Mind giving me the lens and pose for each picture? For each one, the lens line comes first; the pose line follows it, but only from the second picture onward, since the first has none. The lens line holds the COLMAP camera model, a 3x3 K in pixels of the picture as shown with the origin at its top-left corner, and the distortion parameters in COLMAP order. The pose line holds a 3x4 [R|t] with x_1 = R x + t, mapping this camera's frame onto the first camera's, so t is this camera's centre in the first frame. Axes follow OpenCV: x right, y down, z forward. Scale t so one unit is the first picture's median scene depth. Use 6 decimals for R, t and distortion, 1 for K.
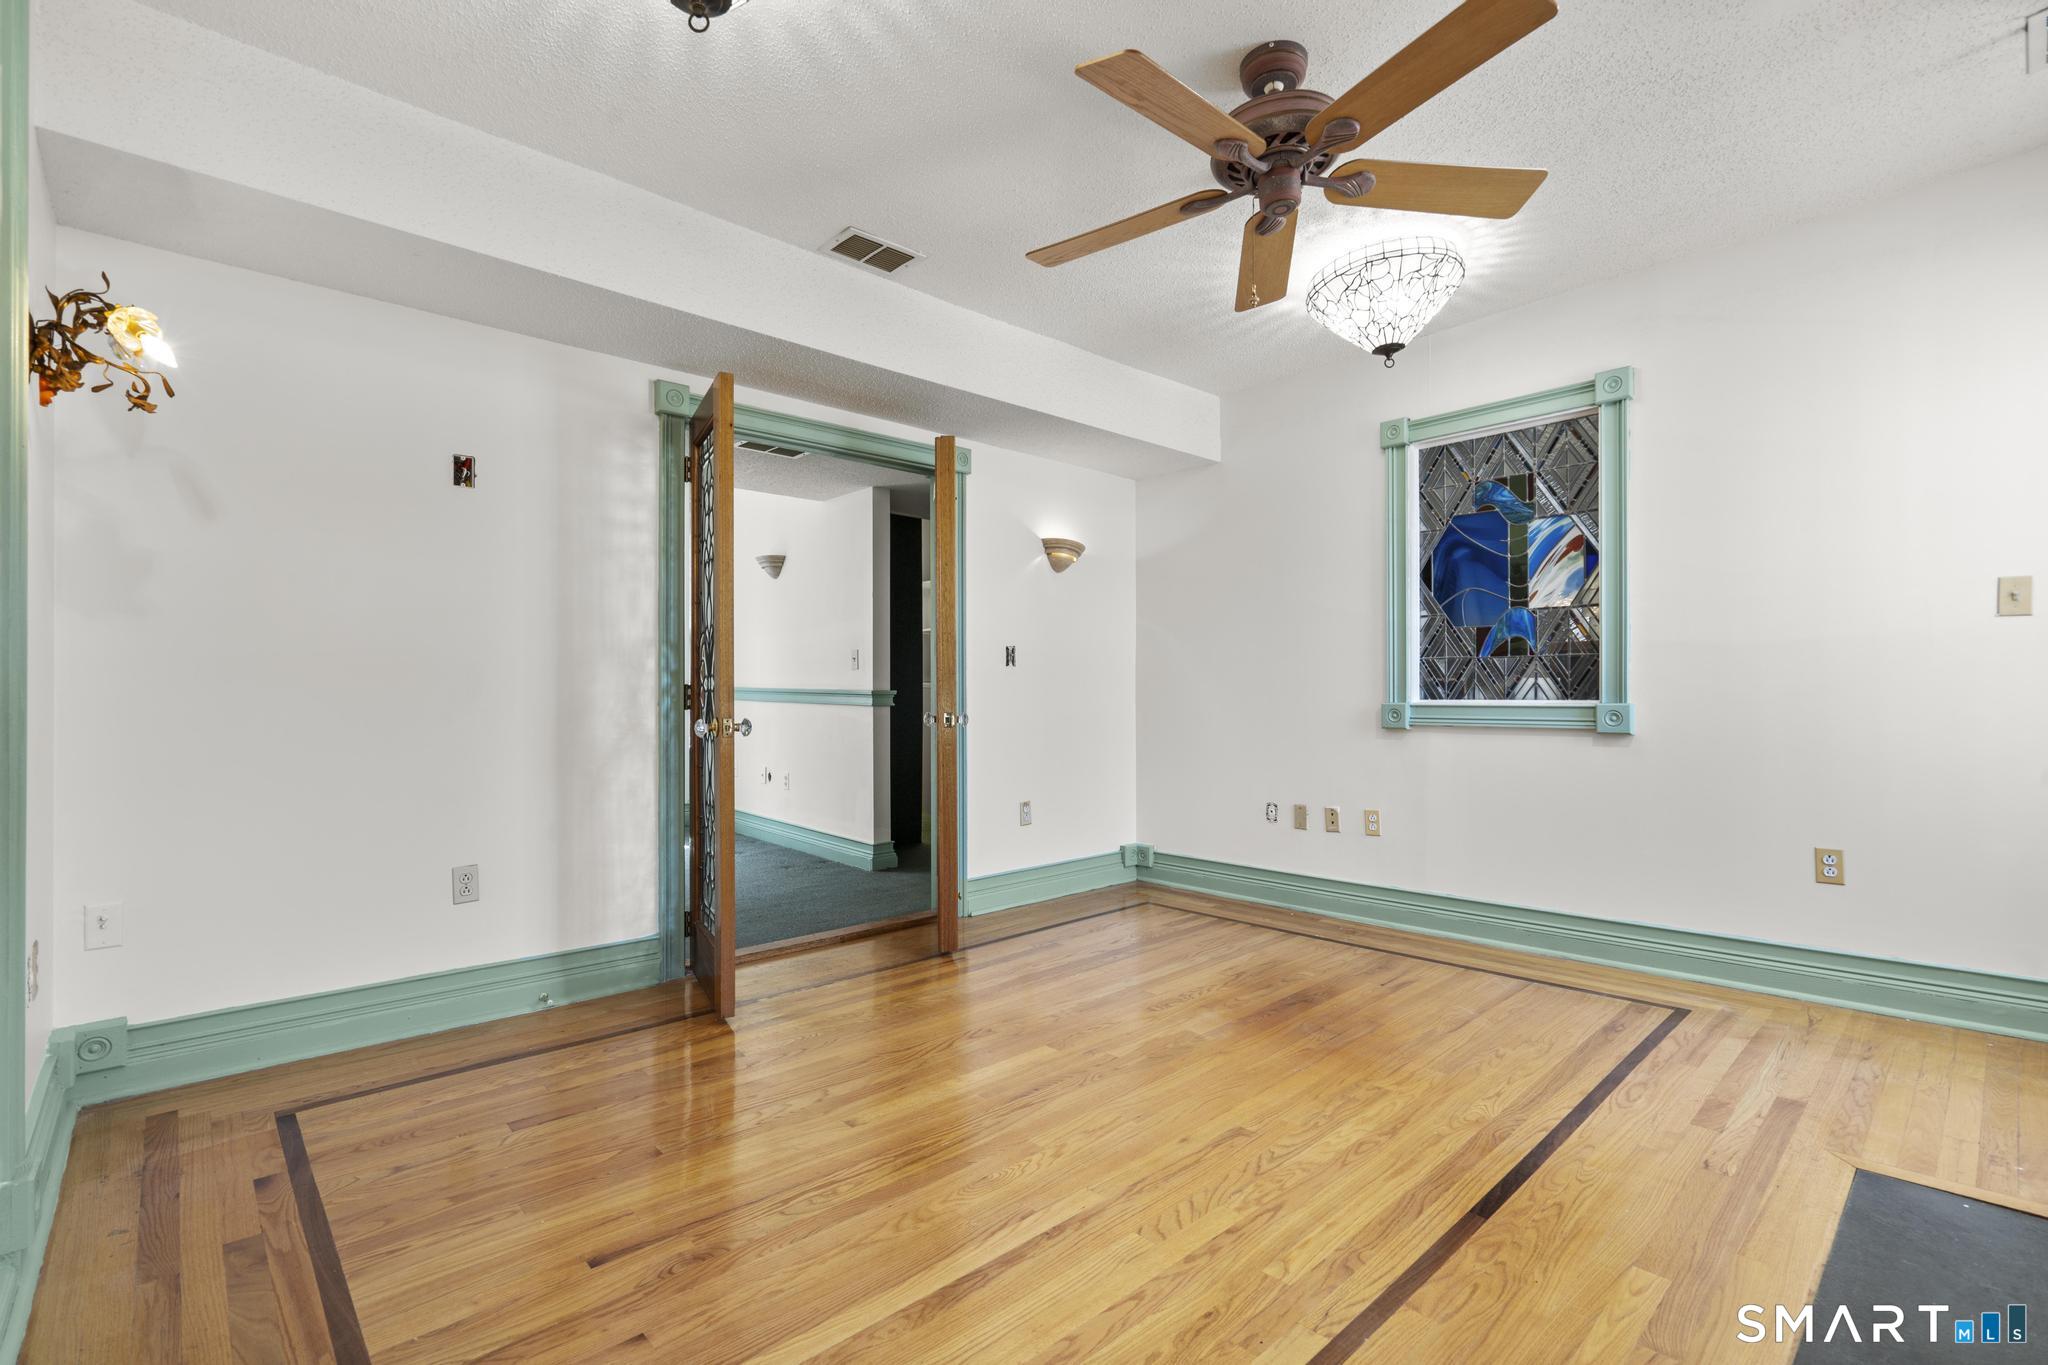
lens RADIAL K [[920.7, 0, 1017.0], [0, 920.7, 686.8], [0, 0, 1]] dist [-0.005012, 0.002718]
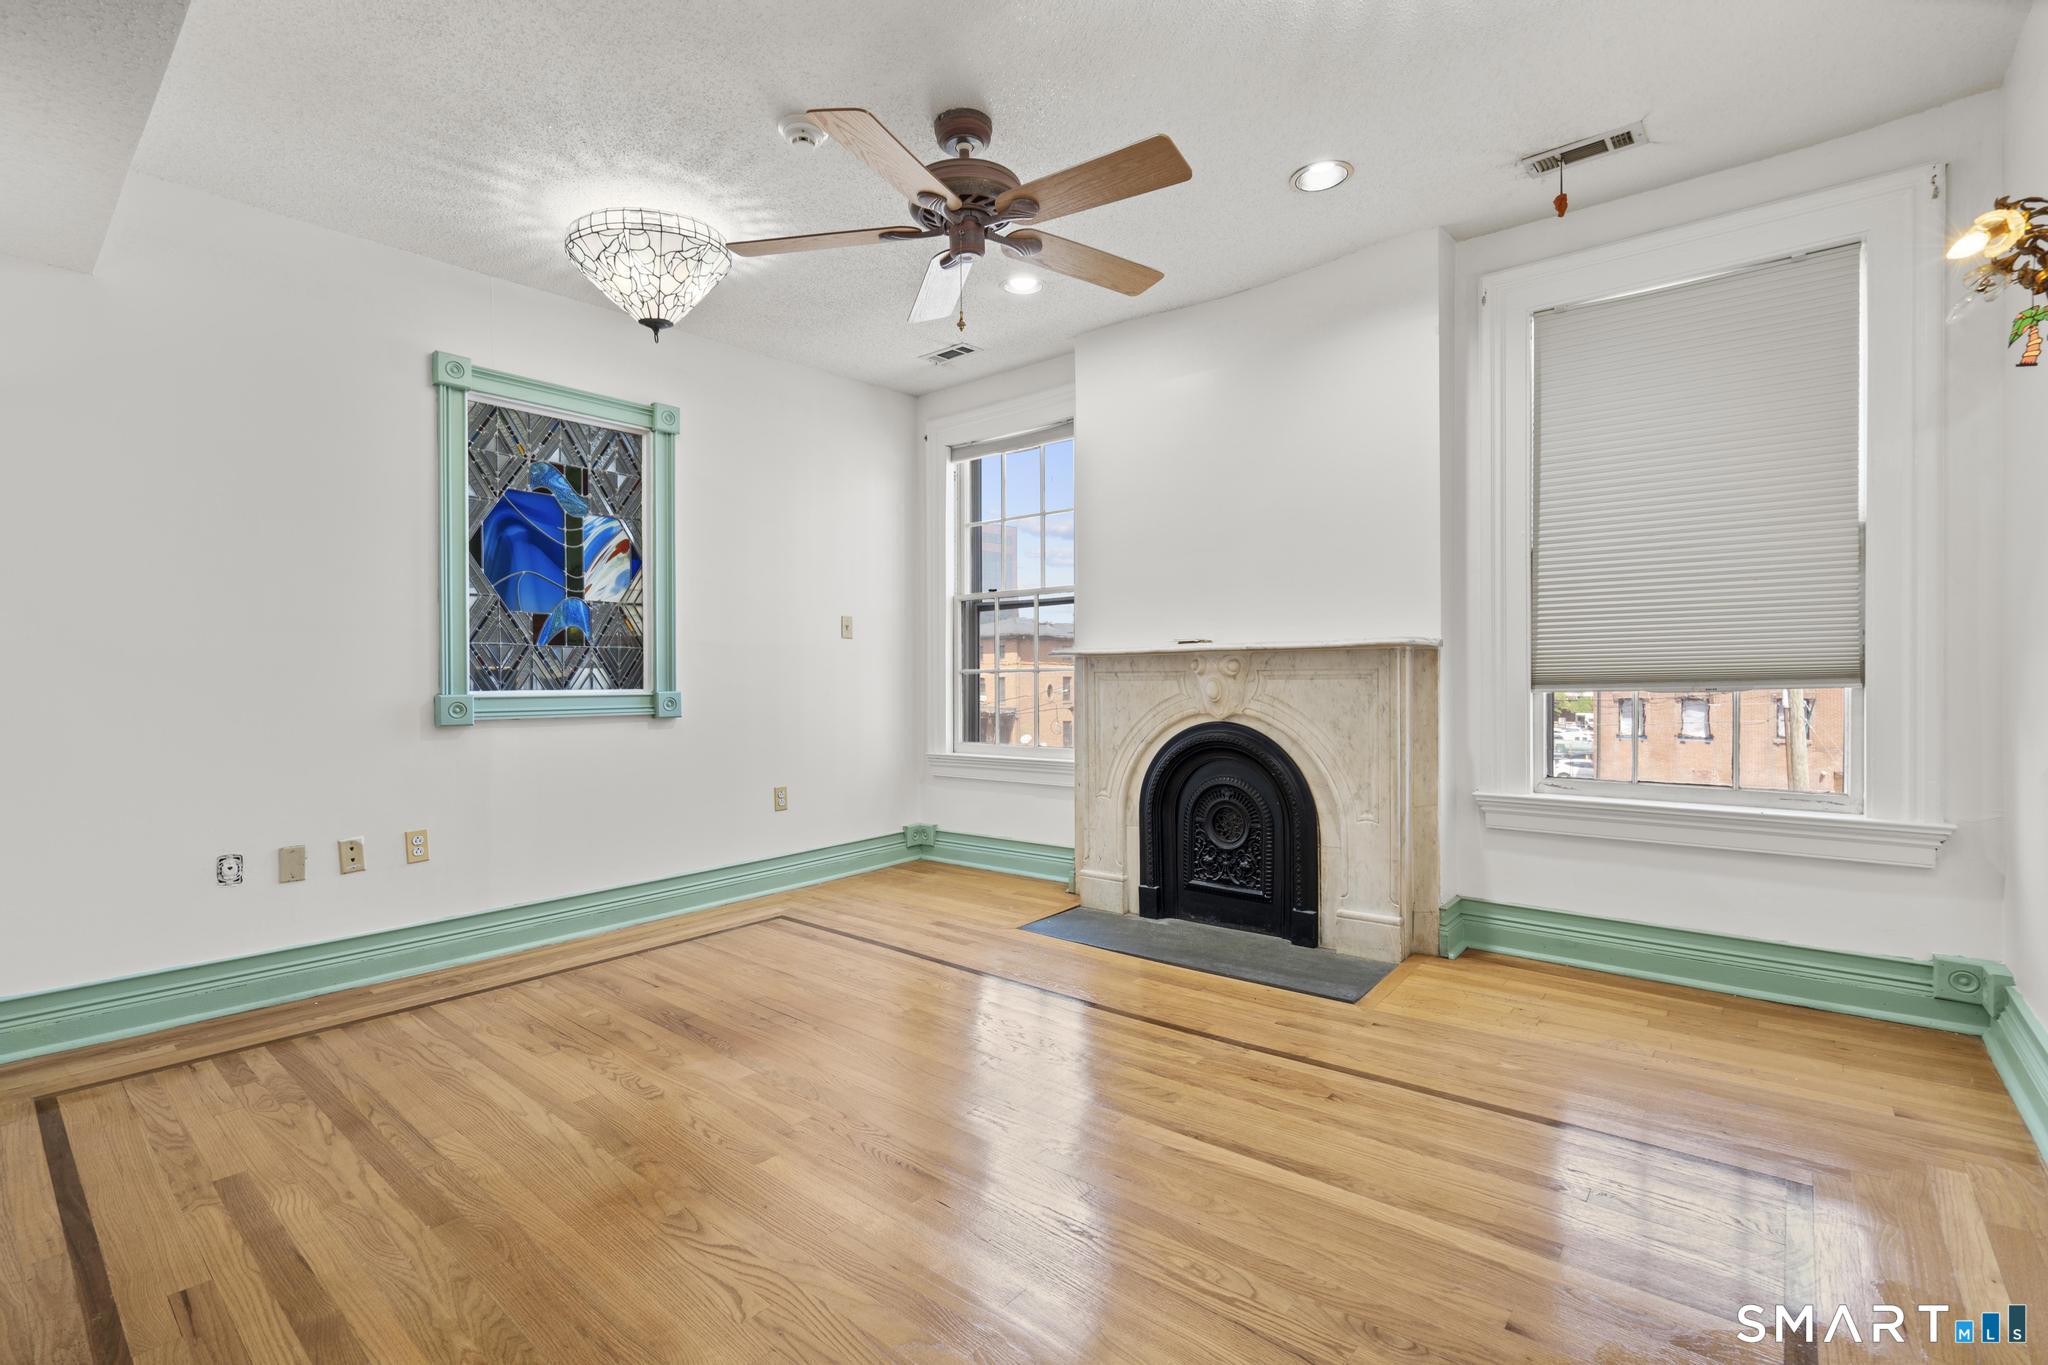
lens RADIAL K [[920.7, 0, 1015.6], [0, 920.7, 687.7], [0, 0, 1]] dist [-0.005012, 0.002718]
pose [[-0.121822, -0.001293, 0.992551, -0.657370], [0.000085, 0.999999, 0.001313, 0.013384], [-0.992552, 0.000244, -0.121821, 0.821241]]
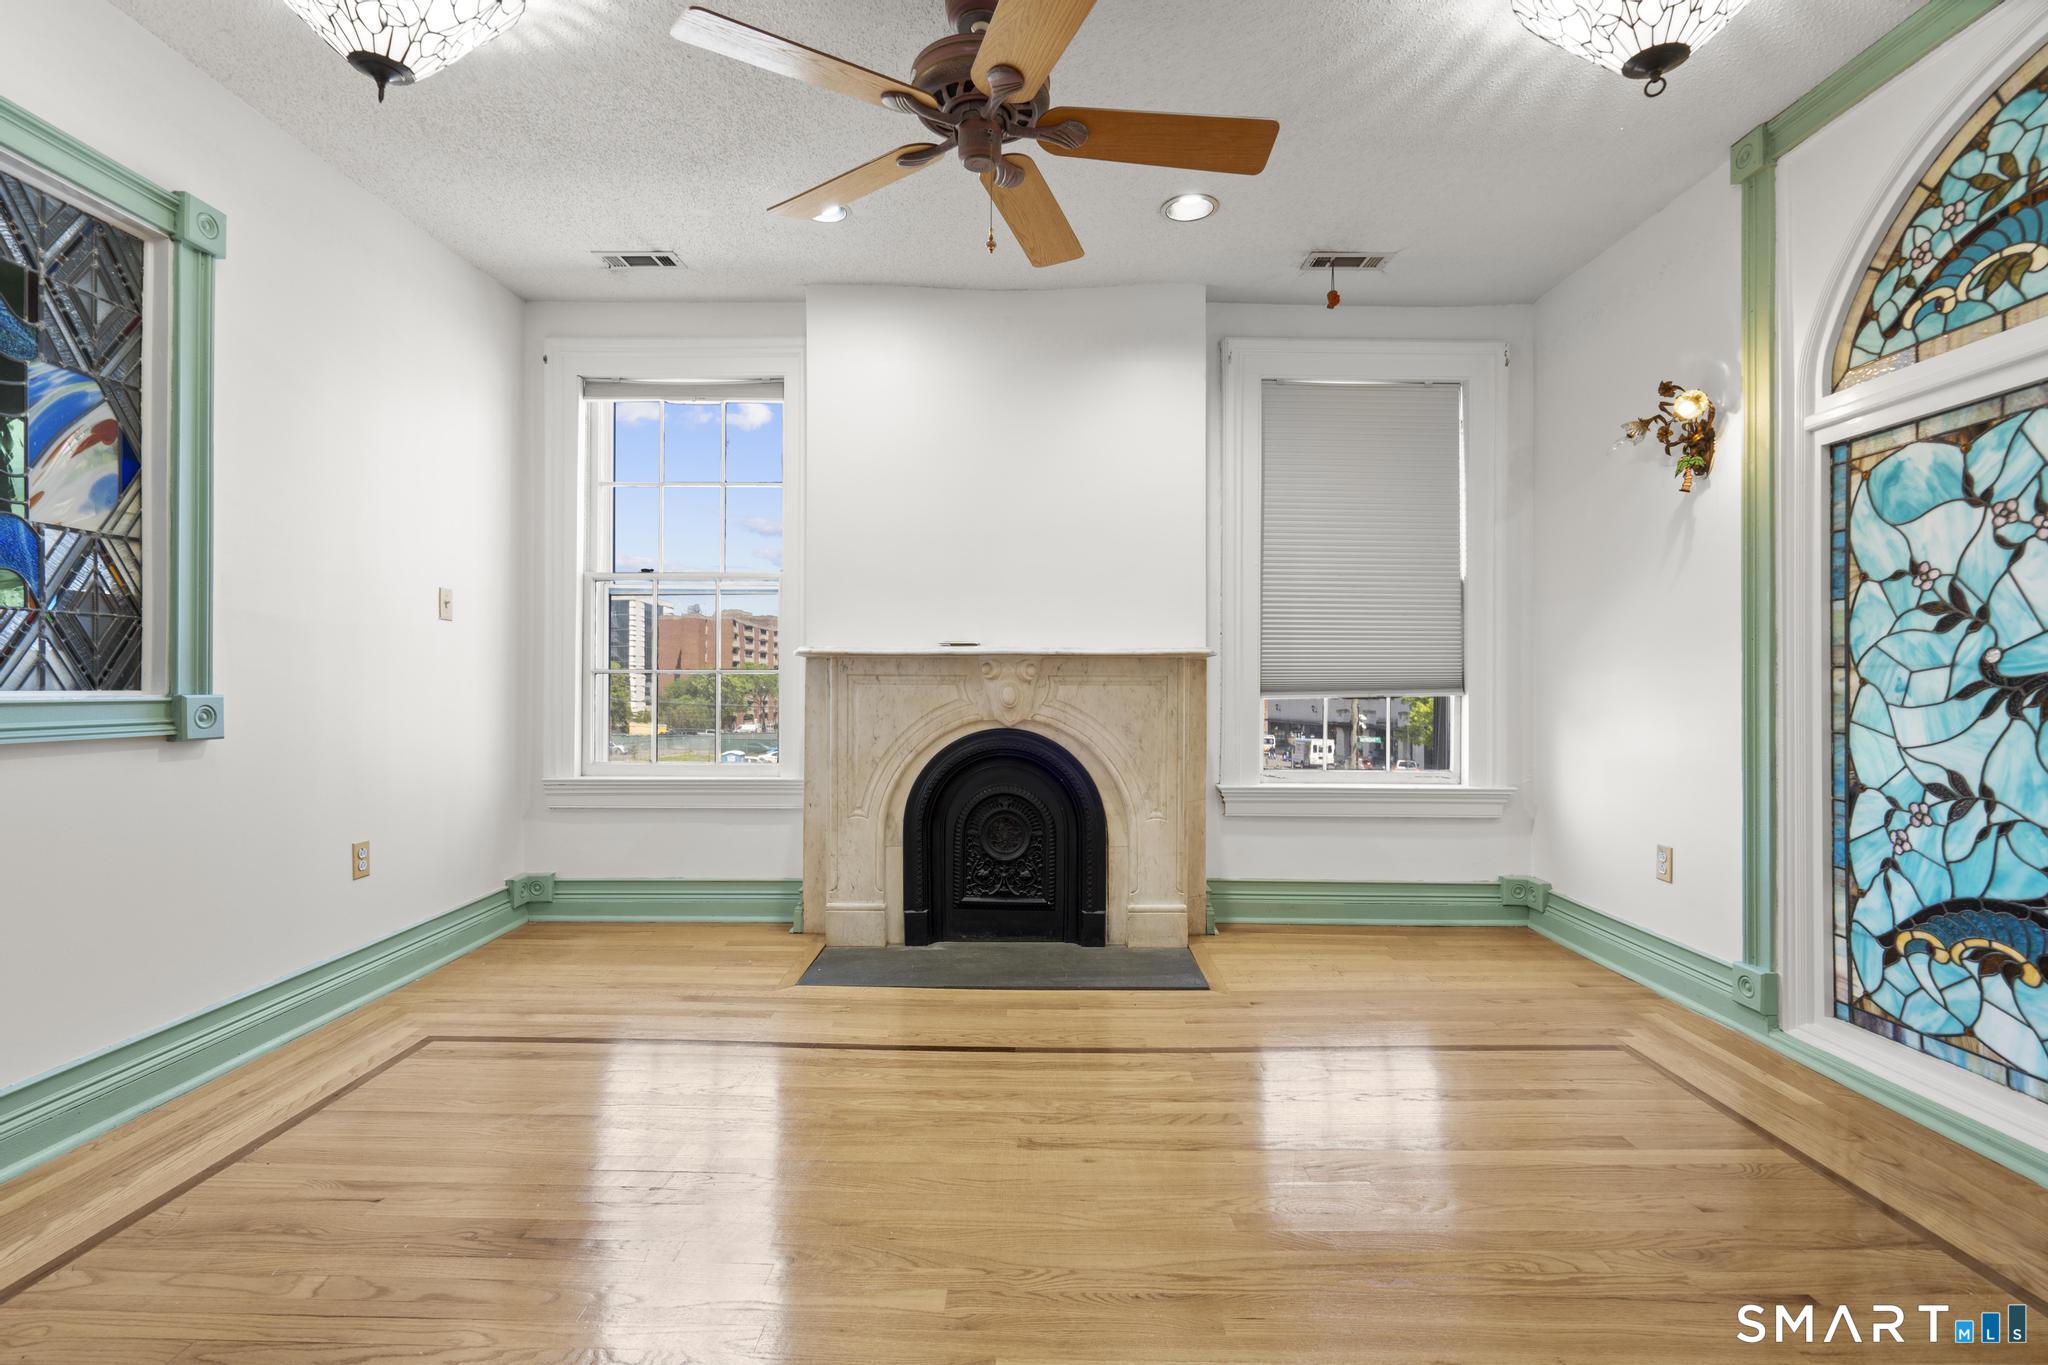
lens RADIAL K [[920.7, 0, 1016.4], [0, 920.7, 687.5], [0, 0, 1]] dist [-0.005012, 0.002718]
pose [[-0.724610, 0.002006, 0.689156, -0.295029], [-0.005054, 0.999953, -0.008225, 0.017500], [-0.689140, -0.009443, -0.724566, 1.254451]]
